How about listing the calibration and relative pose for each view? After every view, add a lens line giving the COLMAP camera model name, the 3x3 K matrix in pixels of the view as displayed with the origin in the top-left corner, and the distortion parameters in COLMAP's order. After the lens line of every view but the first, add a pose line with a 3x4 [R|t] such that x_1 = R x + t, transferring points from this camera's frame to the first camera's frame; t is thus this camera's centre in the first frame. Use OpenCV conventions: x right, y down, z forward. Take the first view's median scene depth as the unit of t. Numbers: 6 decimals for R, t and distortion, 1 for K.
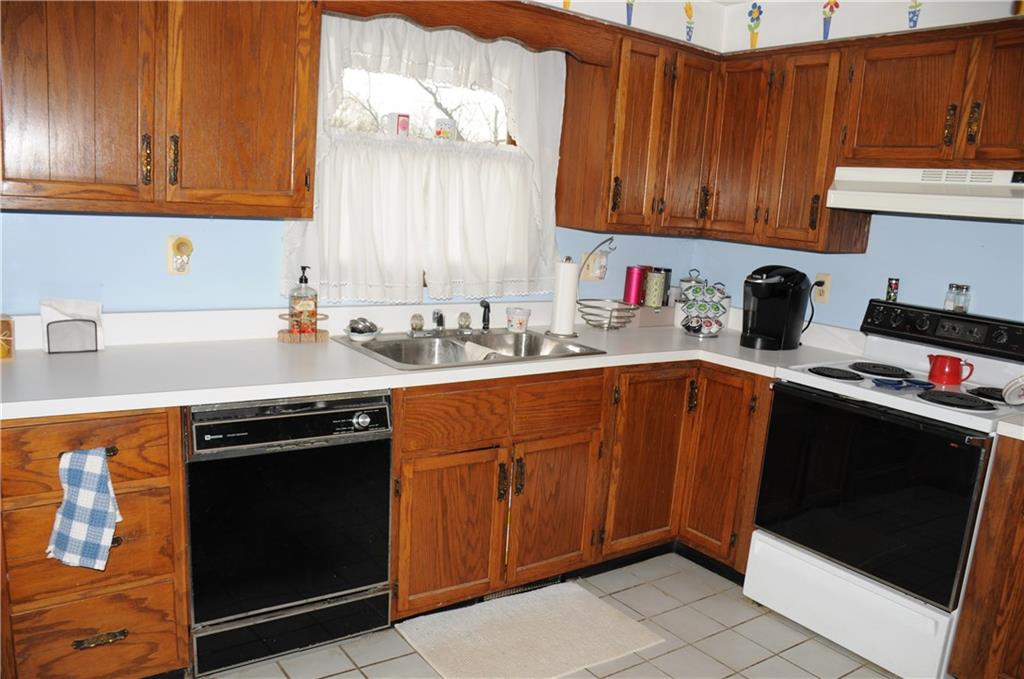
lens RADIAL K [[808.9, 0, 508.9], [0, 808.9, 361.8], [0, 0, 1]] dist [-0.153611, 0.126001]
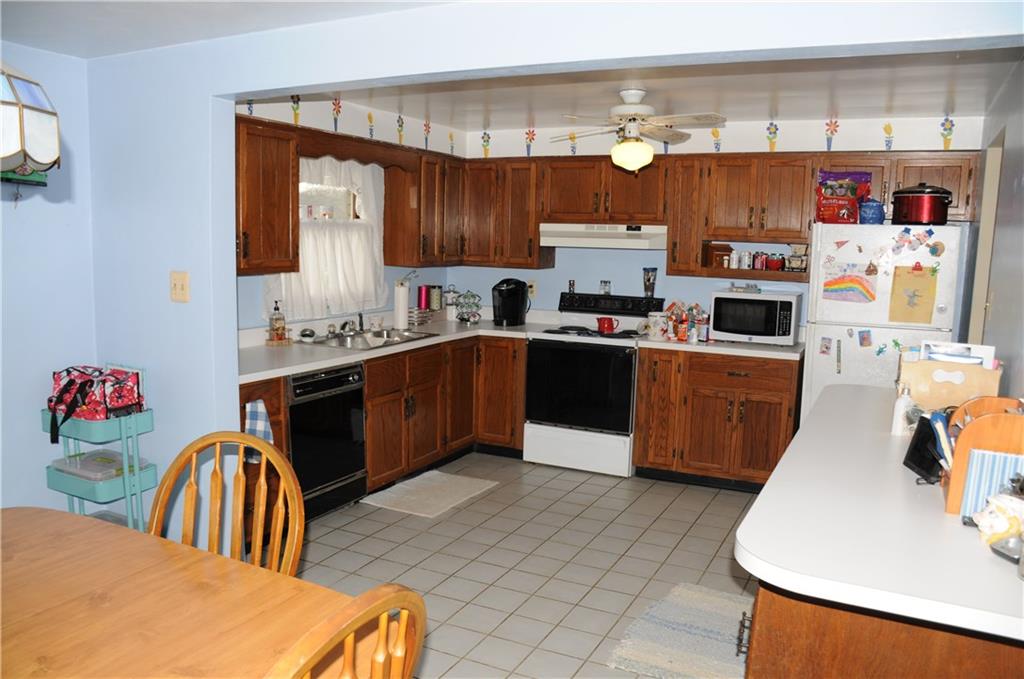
lens RADIAL K [[808.9, 0, 508.9], [0, 808.9, 361.8], [0, 0, 1]] dist [-0.153611, 0.126001]
pose [[0.881244, -0.117498, 0.457823, -0.547426], [0.127529, 0.991793, 0.009065, 0.049642], [-0.455131, 0.050397, 0.888997, -0.632984]]
